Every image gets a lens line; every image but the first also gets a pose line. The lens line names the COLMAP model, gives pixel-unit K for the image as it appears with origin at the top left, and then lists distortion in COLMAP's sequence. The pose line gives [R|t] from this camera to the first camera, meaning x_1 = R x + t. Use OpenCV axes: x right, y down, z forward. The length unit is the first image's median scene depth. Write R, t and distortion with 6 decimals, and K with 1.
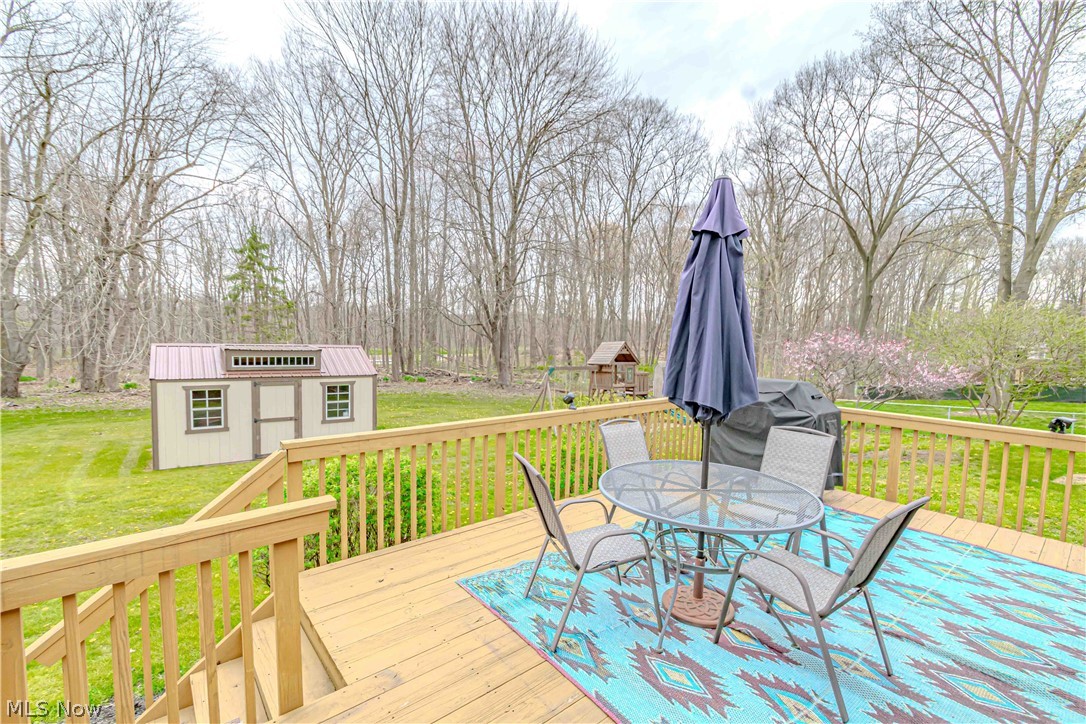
lens RADIAL K [[483.3, 0, 551.0], [0, 483.3, 361.4], [0, 0, 1]] dist [0.000179, -0.001247]
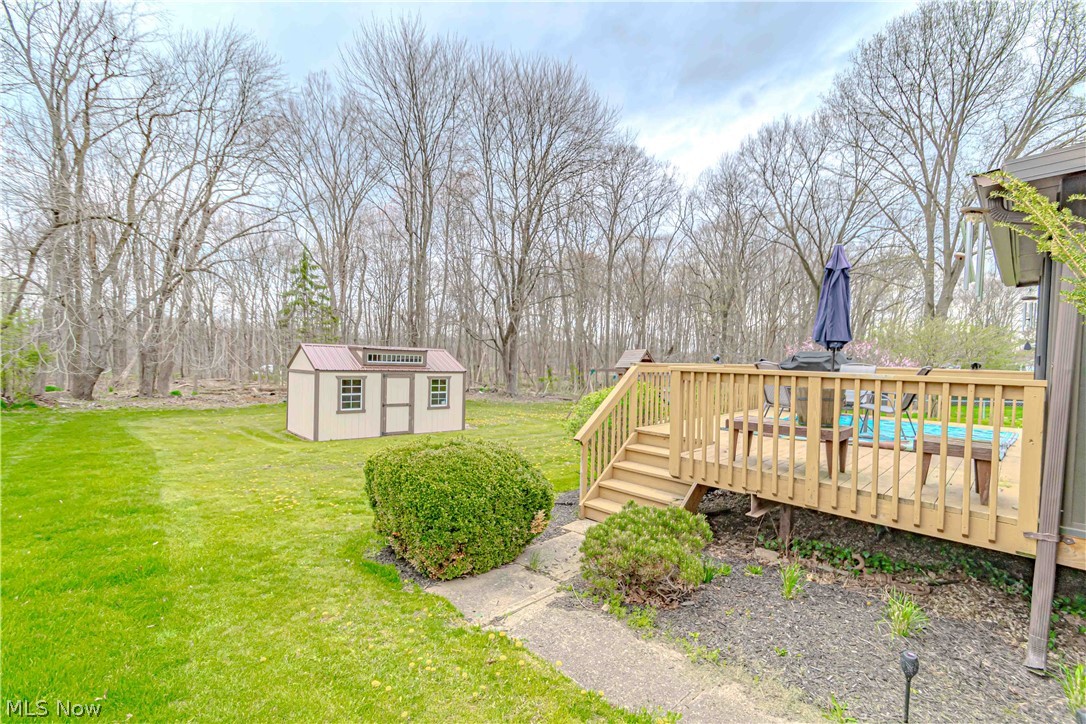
lens RADIAL K [[483.3, 0, 534.9], [0, 483.3, 371.2], [0, 0, 1]] dist [0.000179, -0.001247]
pose [[0.996970, 0.000961, 0.077783, -0.177064], [0.001437, 0.999526, -0.030762, 0.041459], [-0.077775, 0.030781, 0.996496, -0.163255]]
